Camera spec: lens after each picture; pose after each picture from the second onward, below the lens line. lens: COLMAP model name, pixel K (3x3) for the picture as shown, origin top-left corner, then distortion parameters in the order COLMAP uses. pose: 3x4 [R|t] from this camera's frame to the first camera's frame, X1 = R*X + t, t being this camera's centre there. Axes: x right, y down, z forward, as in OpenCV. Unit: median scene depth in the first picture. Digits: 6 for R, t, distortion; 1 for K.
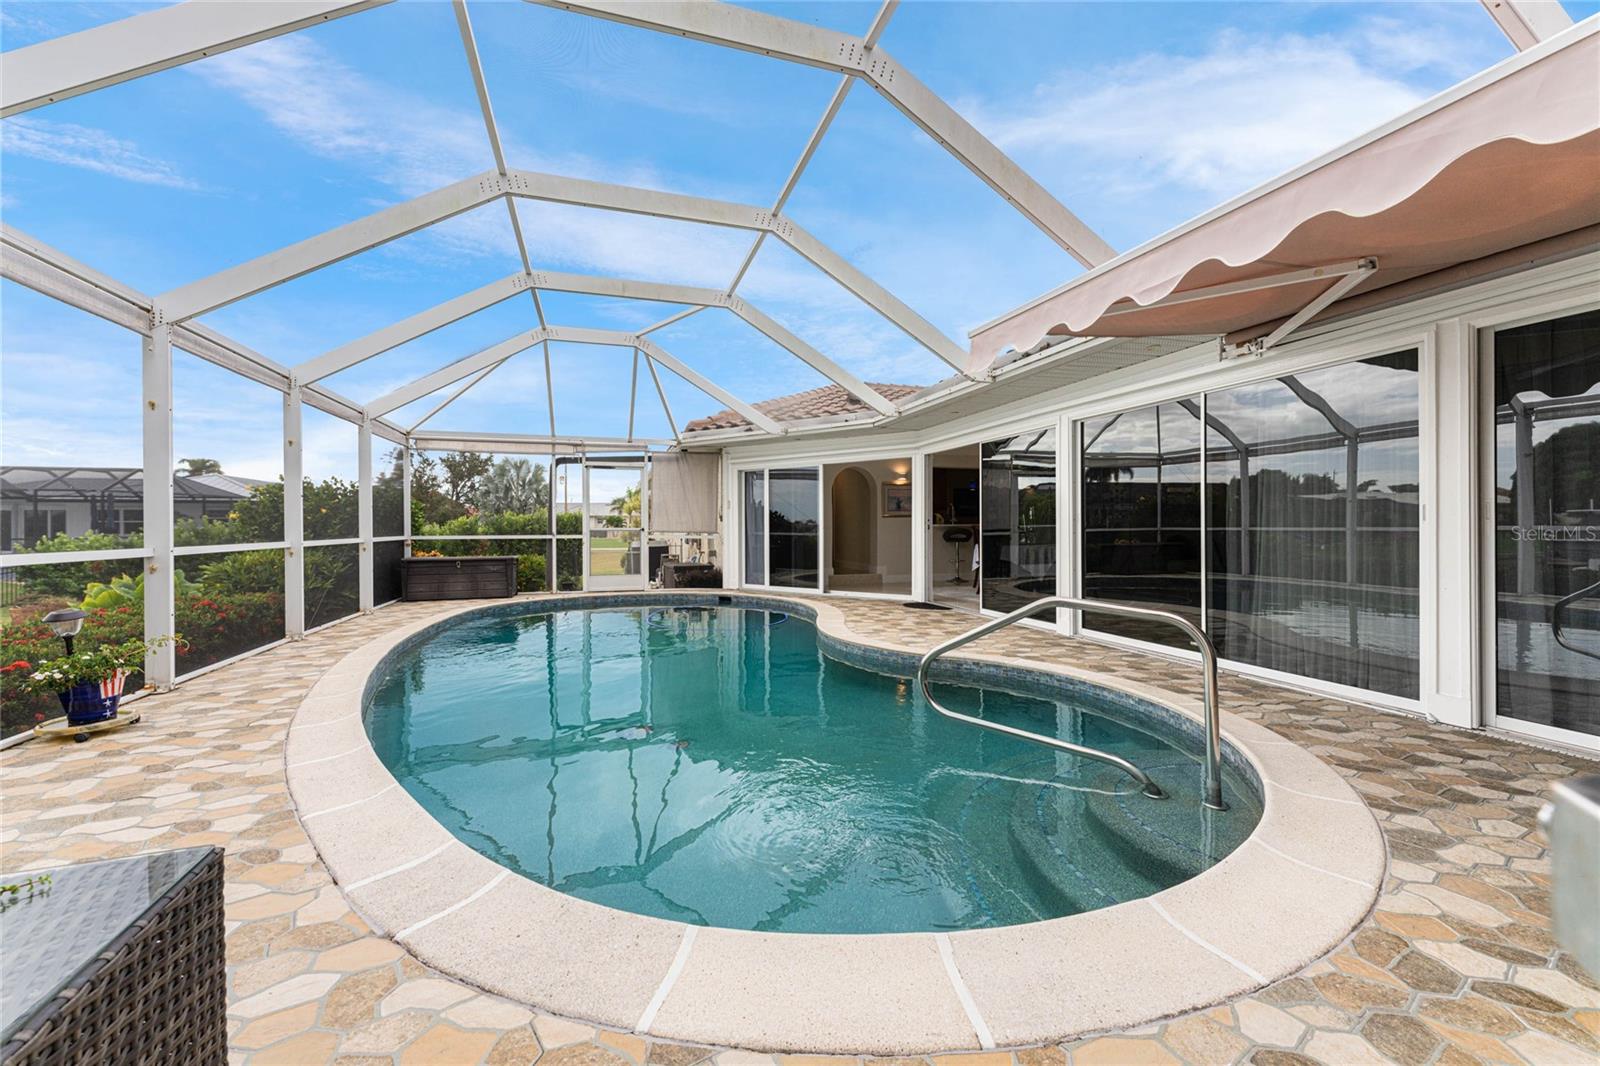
lens RADIAL K [[643.2, 0, 800.1], [0, 643.2, 527.9], [0, 0, 1]] dist [-0.001545, -0.000070]
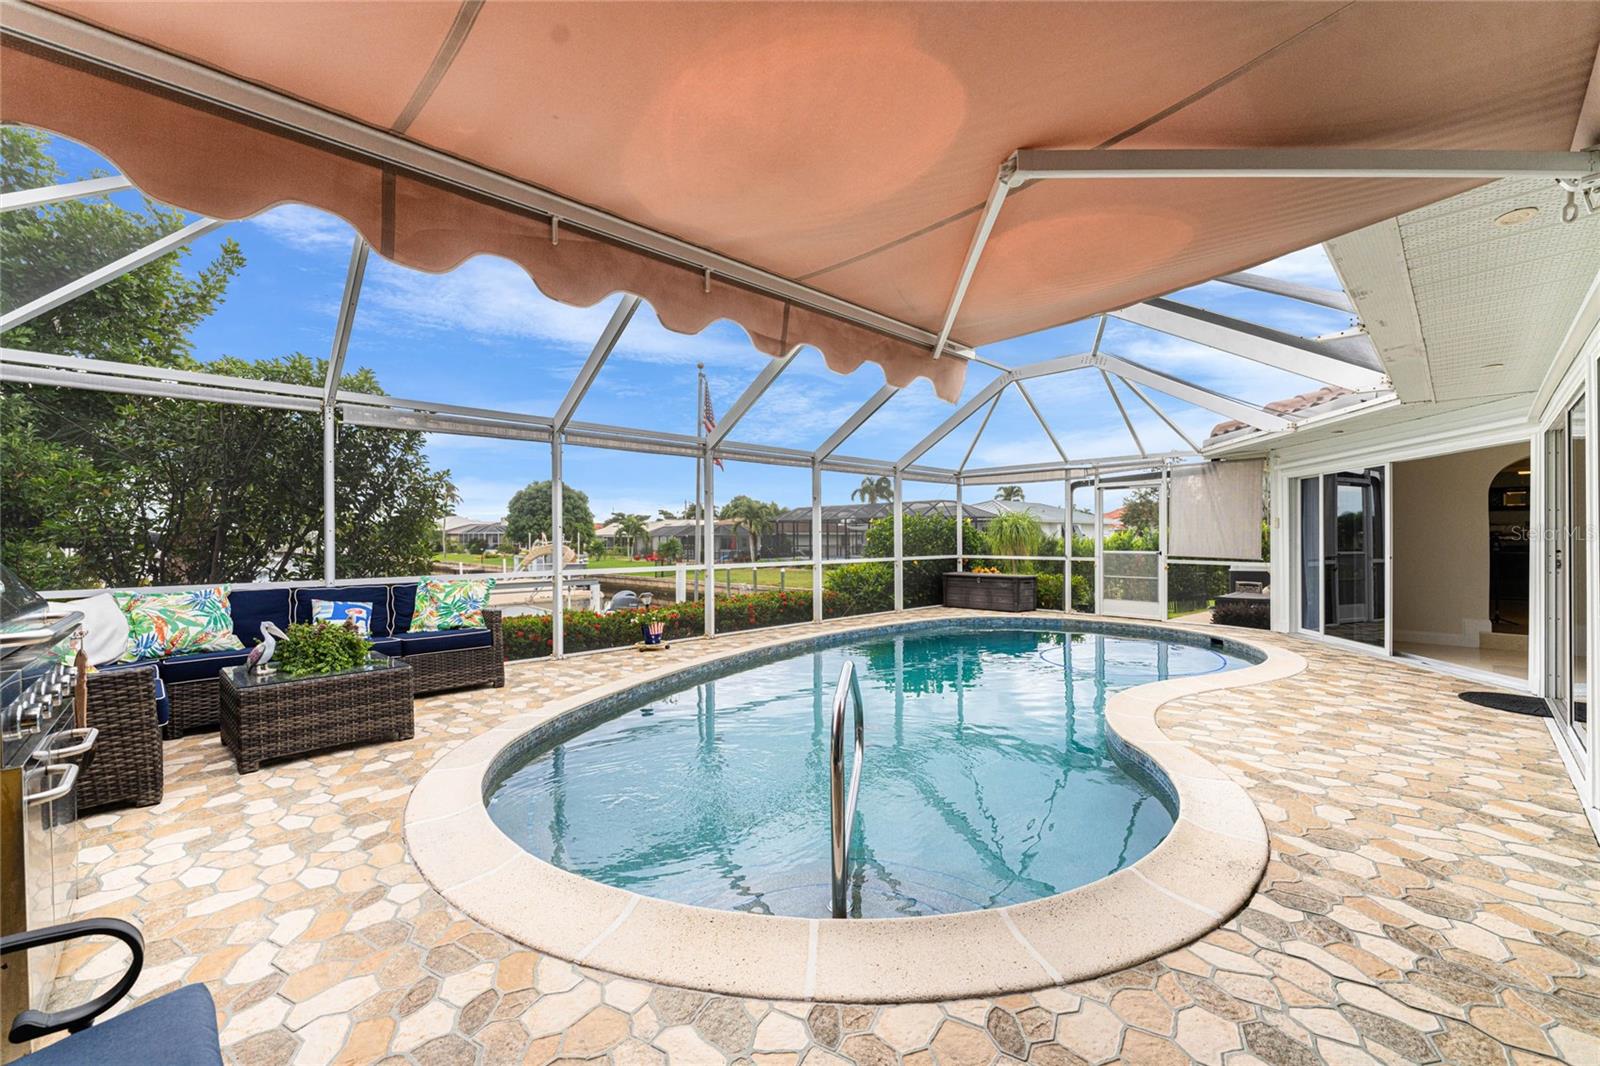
lens RADIAL K [[643.2, 0, 799.2], [0, 643.2, 536.0], [0, 0, 1]] dist [-0.001545, -0.000070]
pose [[0.455124, -0.001915, -0.890426, 0.337461], [-0.000411, 0.999997, -0.002361, -0.020151], [0.890428, 0.001440, 0.455122, 0.143256]]
